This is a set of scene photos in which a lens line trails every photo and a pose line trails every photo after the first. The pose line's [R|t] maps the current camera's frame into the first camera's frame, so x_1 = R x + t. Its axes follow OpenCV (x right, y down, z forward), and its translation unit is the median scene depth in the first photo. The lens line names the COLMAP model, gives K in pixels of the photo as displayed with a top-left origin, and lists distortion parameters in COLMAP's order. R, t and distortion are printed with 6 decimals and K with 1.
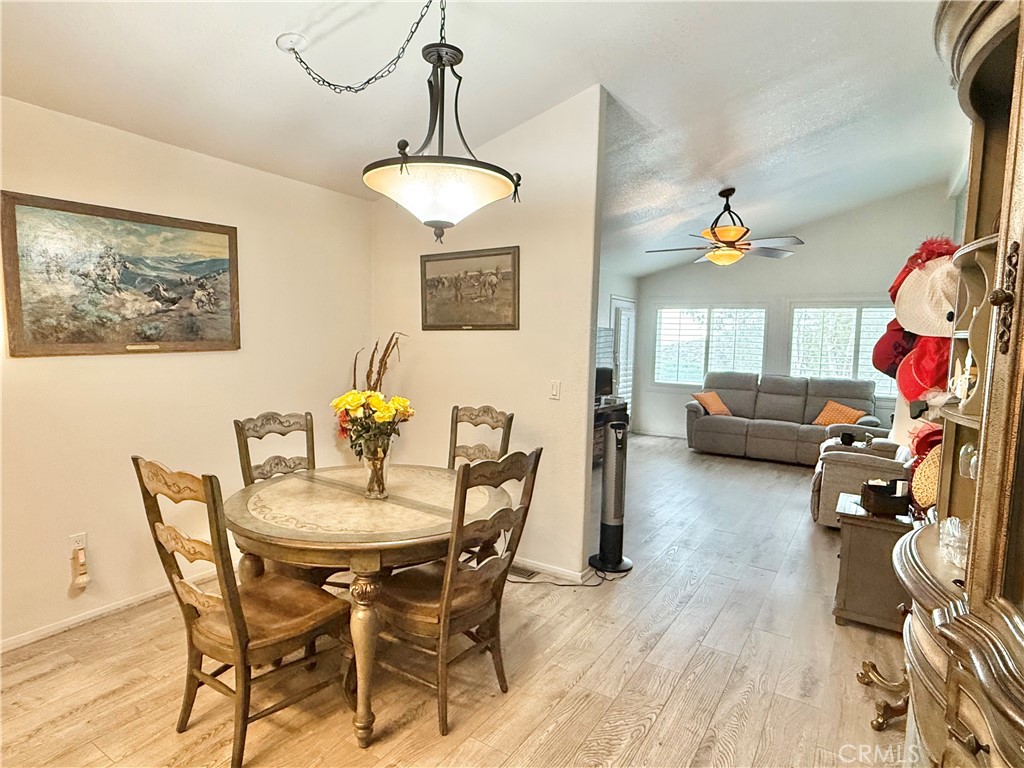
lens RADIAL K [[574.2, 0, 511.4], [0, 574.2, 383.2], [0, 0, 1]] dist [0.005016, 0.000741]
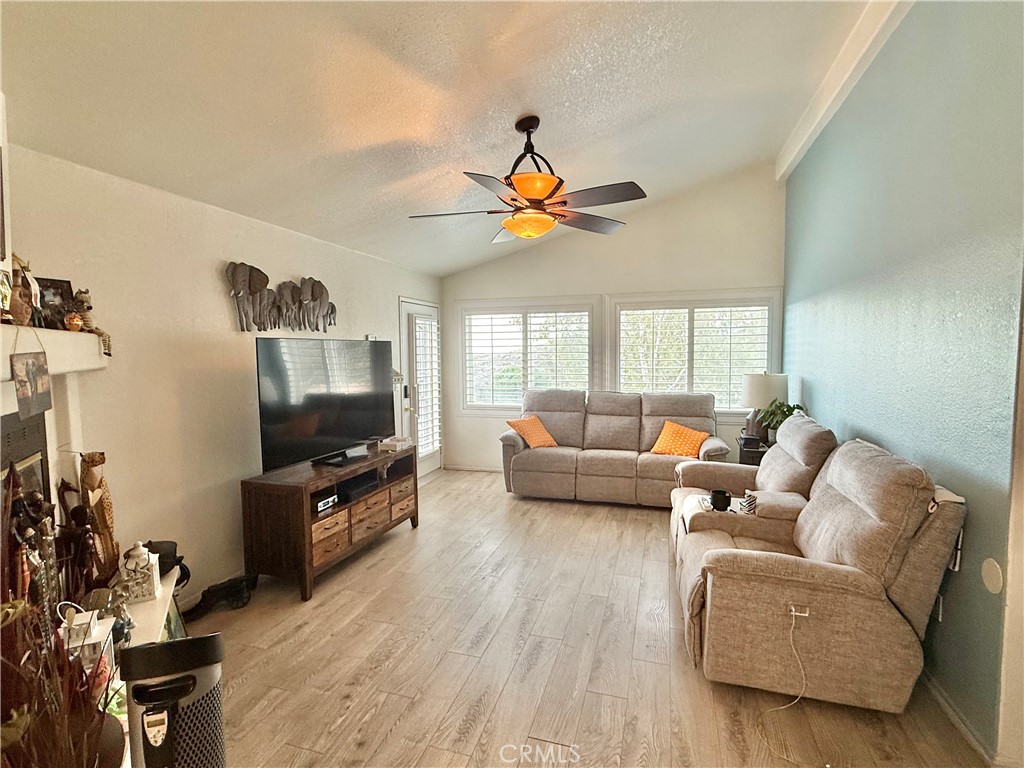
lens RADIAL K [[511.3, 0, 511.9], [0, 511.3, 386.6], [0, 0, 1]] dist [-0.001502, -0.000729]
pose [[0.962176, -0.054331, 0.266955, 0.144600], [0.055579, 0.998450, 0.002883, -0.032556], [-0.266698, 0.012063, 0.963705, 0.348903]]
